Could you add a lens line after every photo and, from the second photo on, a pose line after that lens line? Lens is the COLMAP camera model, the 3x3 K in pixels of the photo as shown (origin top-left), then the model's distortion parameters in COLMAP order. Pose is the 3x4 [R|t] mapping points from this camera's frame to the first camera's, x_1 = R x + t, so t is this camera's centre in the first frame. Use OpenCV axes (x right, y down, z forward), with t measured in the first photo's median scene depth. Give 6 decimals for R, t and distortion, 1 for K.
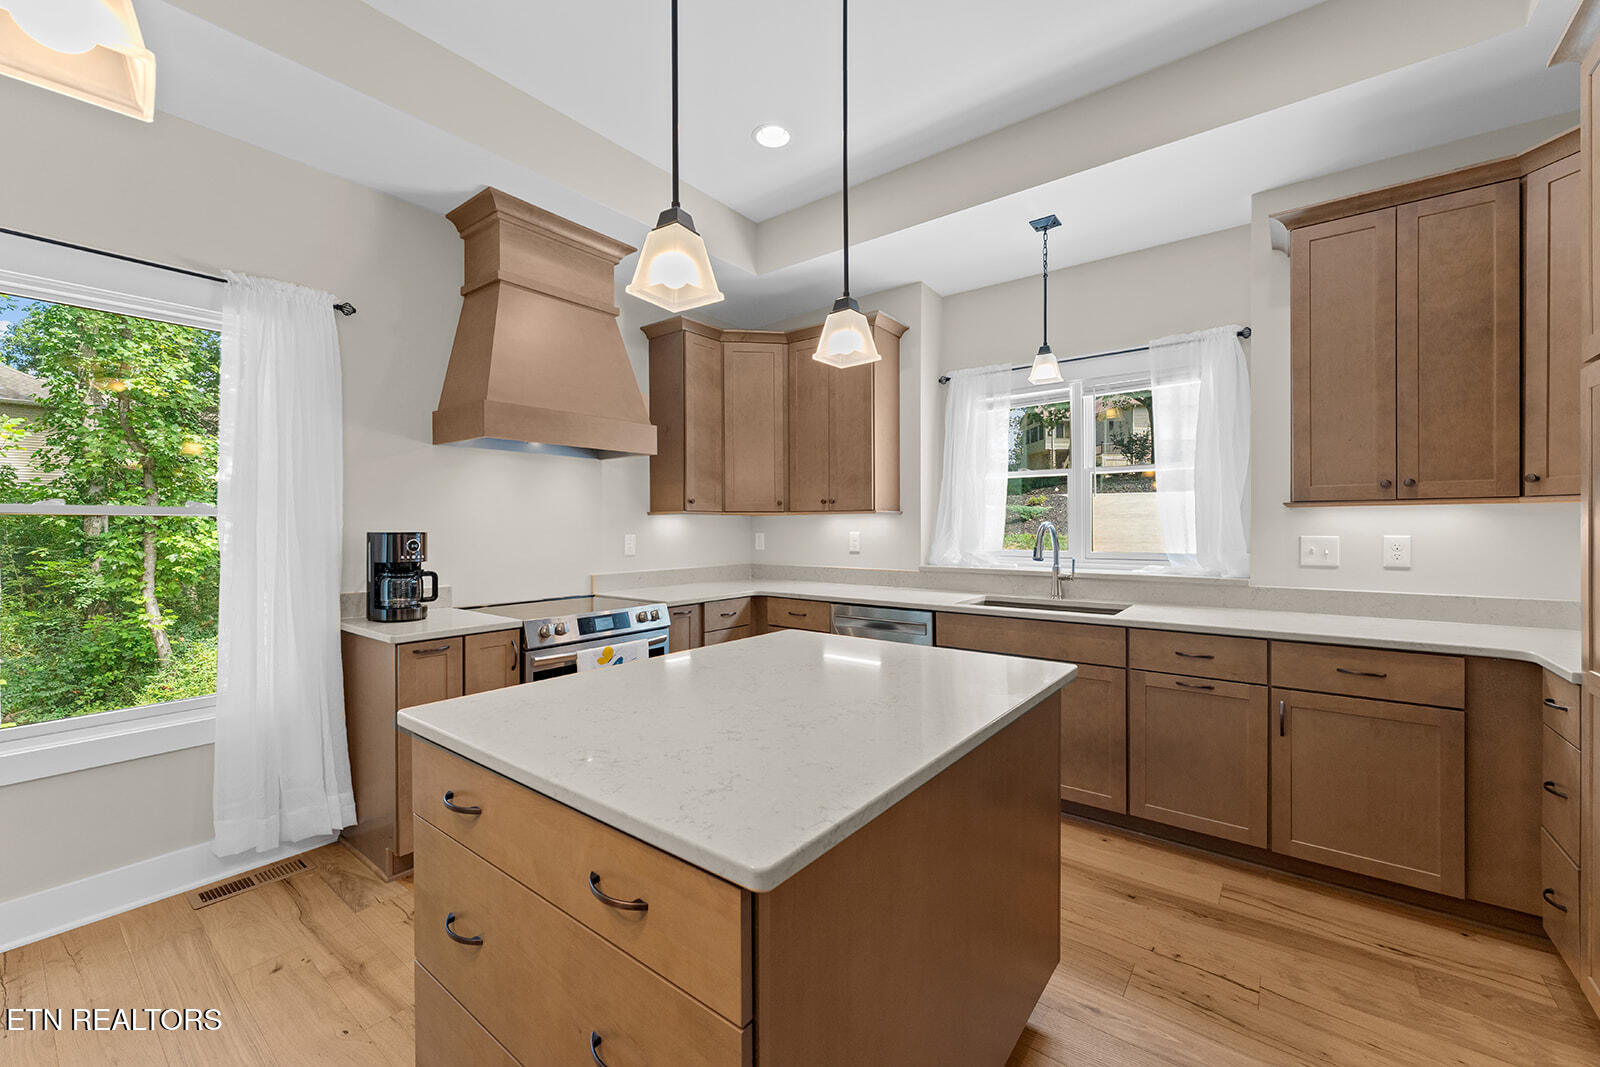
lens RADIAL K [[637.8, 0, 790.8], [0, 637.8, 528.6], [0, 0, 1]] dist [0.001569, 0.000467]
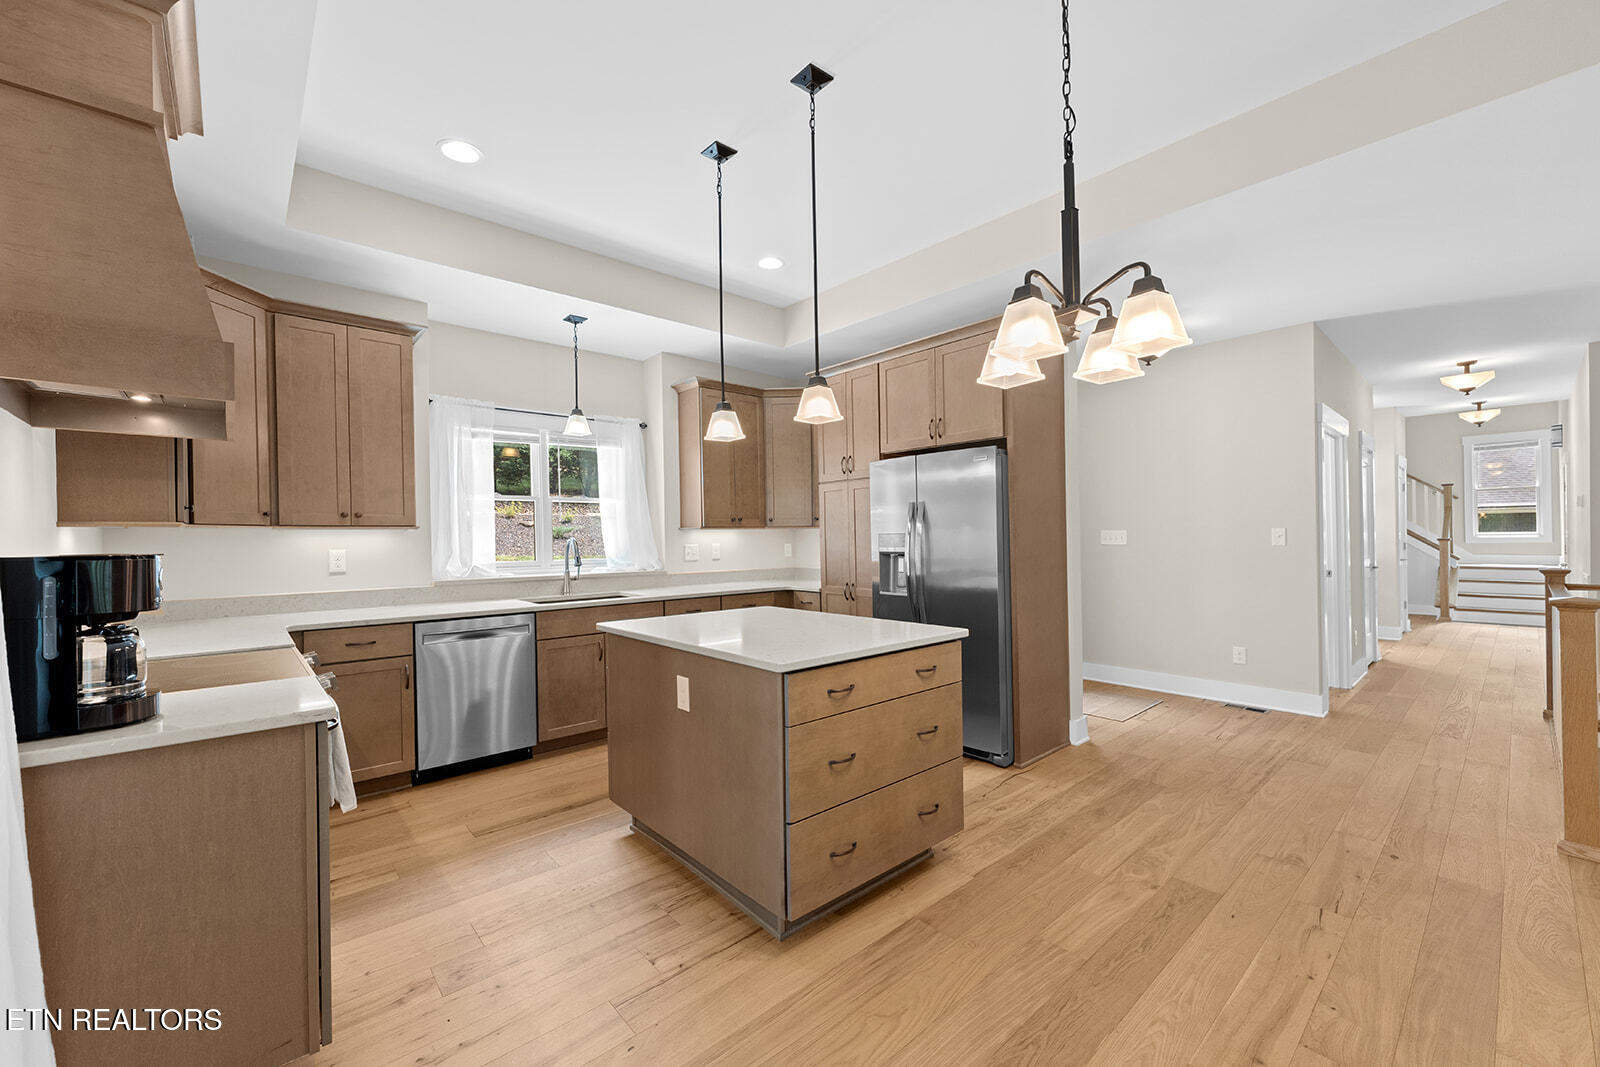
lens RADIAL K [[637.8, 0, 786.8], [0, 637.8, 538.0], [0, 0, 1]] dist [0.001569, 0.000467]
pose [[0.192868, 0.002435, 0.981222, -0.815296], [0.017907, 0.999822, -0.006001, 0.006644], [-0.981061, 0.018728, 0.192790, 0.287375]]
